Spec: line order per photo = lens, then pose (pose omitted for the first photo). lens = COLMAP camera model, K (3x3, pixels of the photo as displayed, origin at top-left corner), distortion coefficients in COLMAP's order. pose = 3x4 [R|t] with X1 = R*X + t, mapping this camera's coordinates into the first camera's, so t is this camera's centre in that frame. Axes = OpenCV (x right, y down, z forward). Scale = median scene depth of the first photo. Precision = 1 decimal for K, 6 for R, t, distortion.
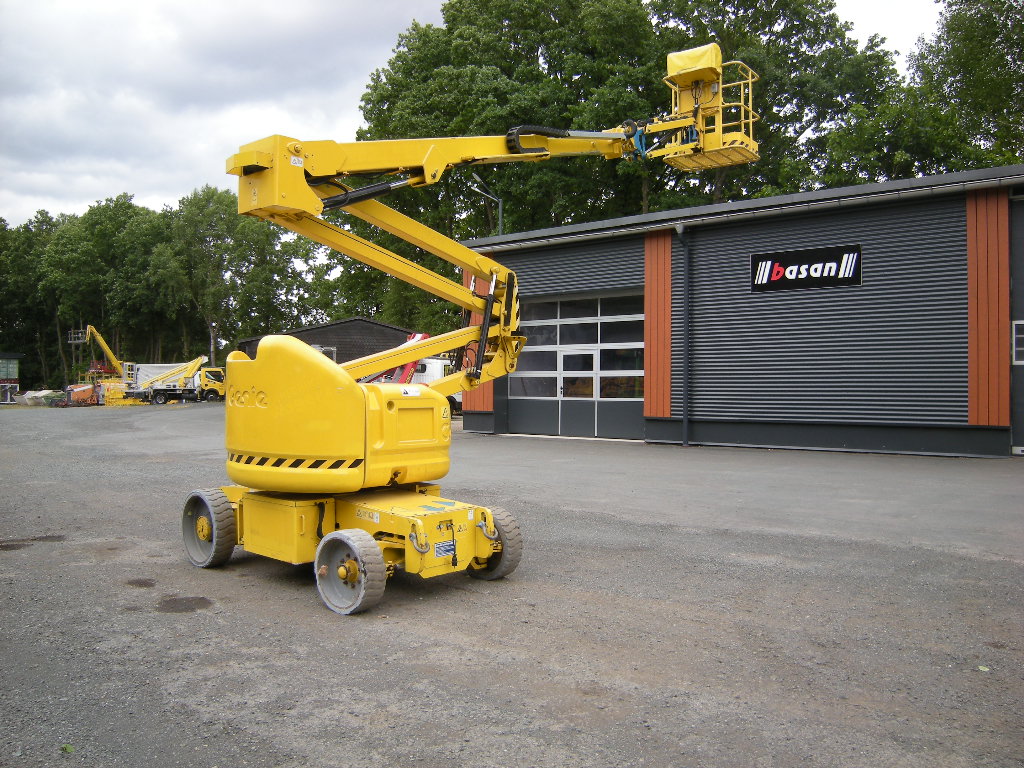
lens RADIAL K [[856.3, 0, 511.5], [0, 856.3, 383.5], [0, 0, 1]] dist [-0.123073, 0.060785]
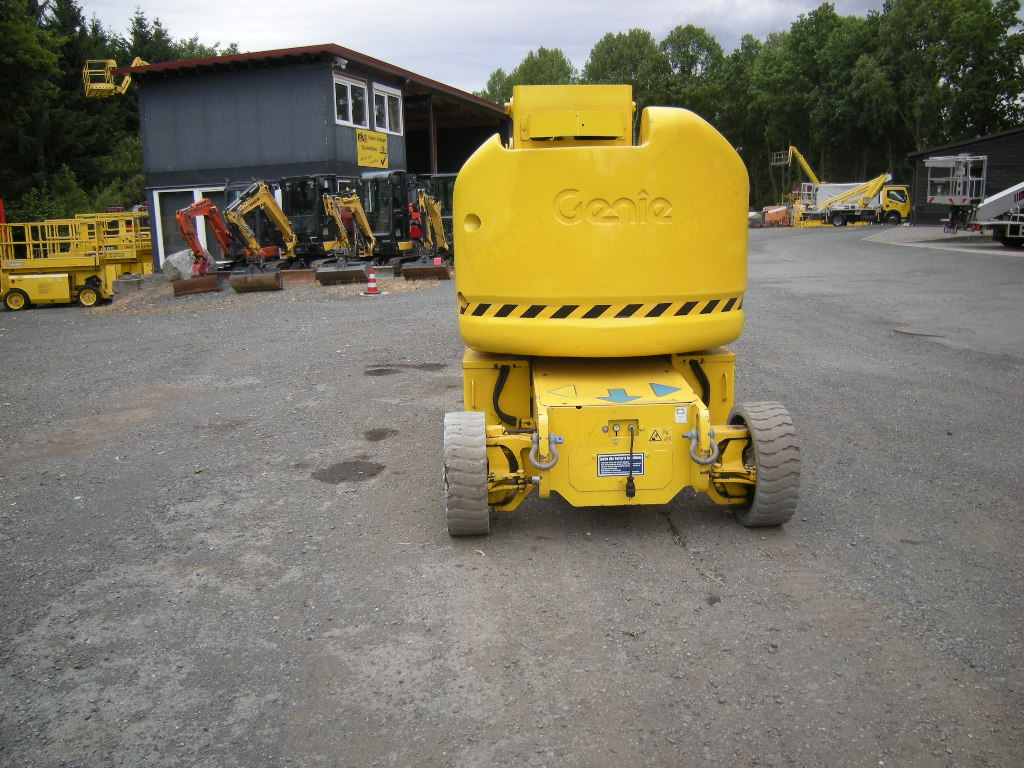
lens RADIAL K [[856.3, 0, 509.5], [0, 856.3, 383.4], [0, 0, 1]] dist [-0.123073, 0.060785]
pose [[0.683042, 0.131696, -0.718408, 0.120415], [0.021063, 0.979649, 0.199612, 0.006082], [0.730075, -0.151475, 0.666368, 0.223887]]
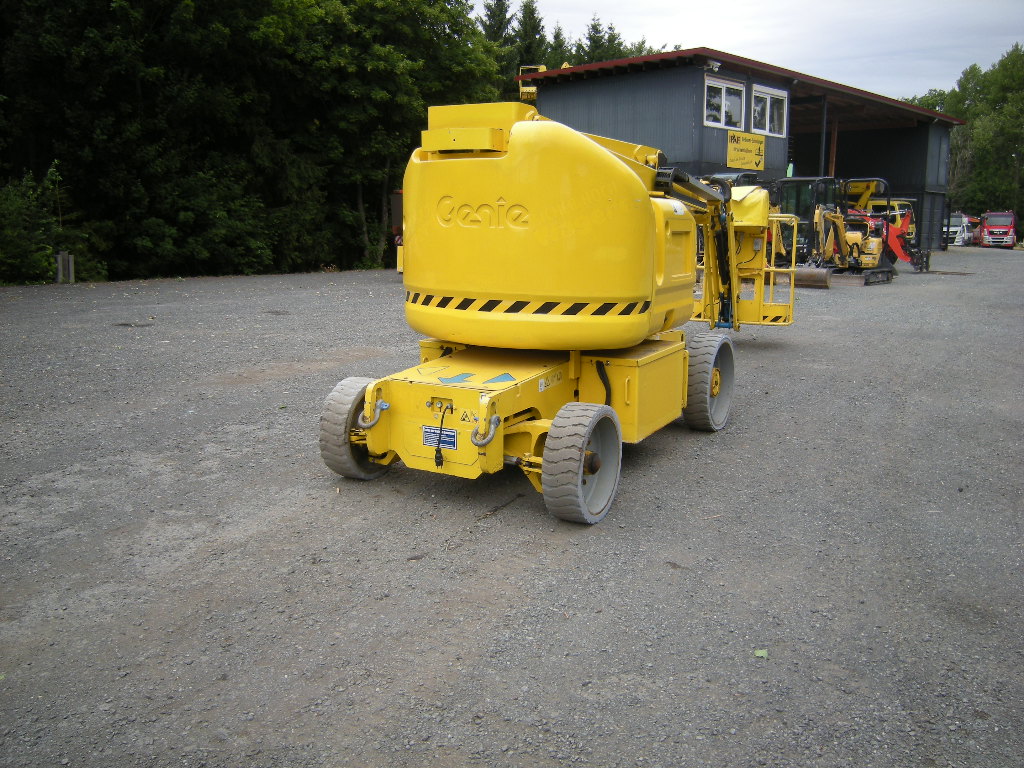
lens RADIAL K [[856.3, 0, 511.7], [0, 856.3, 386.6], [0, 0, 1]] dist [-0.123073, 0.060785]
pose [[0.225024, 0.197159, -0.954197, 0.239656], [-0.006755, 0.979606, 0.200815, 0.005697], [0.974330, -0.038742, 0.221767, 0.369315]]
